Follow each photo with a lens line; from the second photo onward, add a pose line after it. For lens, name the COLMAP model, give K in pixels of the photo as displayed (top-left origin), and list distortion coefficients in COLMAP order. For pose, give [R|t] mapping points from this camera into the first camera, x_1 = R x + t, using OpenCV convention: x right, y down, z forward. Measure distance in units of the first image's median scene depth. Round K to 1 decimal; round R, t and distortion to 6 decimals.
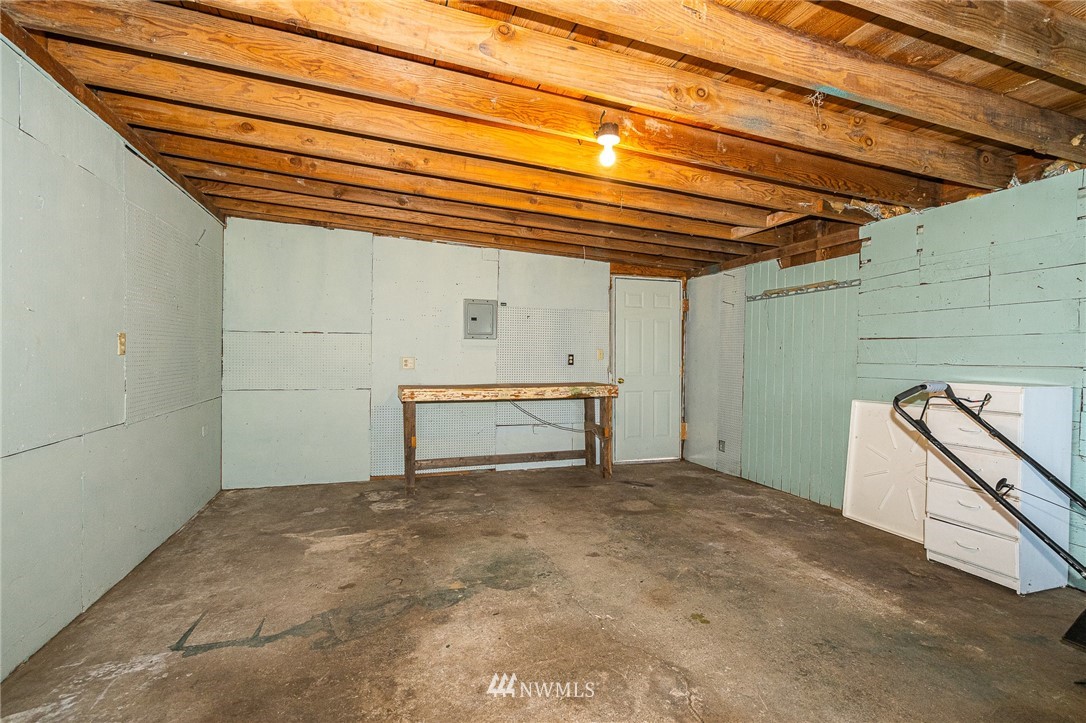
lens RADIAL K [[514.6, 0, 539.2], [0, 514.6, 362.7], [0, 0, 1]] dist [-0.001865, -0.000208]
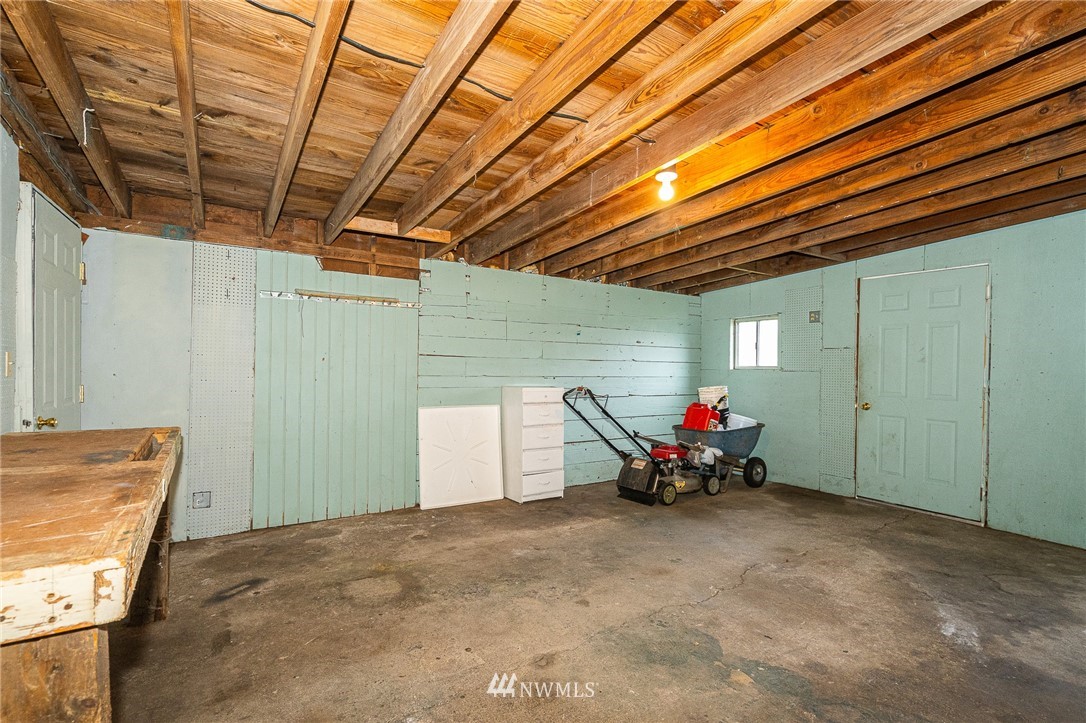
lens RADIAL K [[514.6, 0, 539.2], [0, 514.6, 362.7], [0, 0, 1]] dist [-0.001865, -0.000208]
pose [[-0.257114, 0.002871, 0.966377, -0.664994], [-0.002979, 0.999988, -0.003764, -0.027762], [-0.966377, -0.003847, -0.257102, 1.201210]]
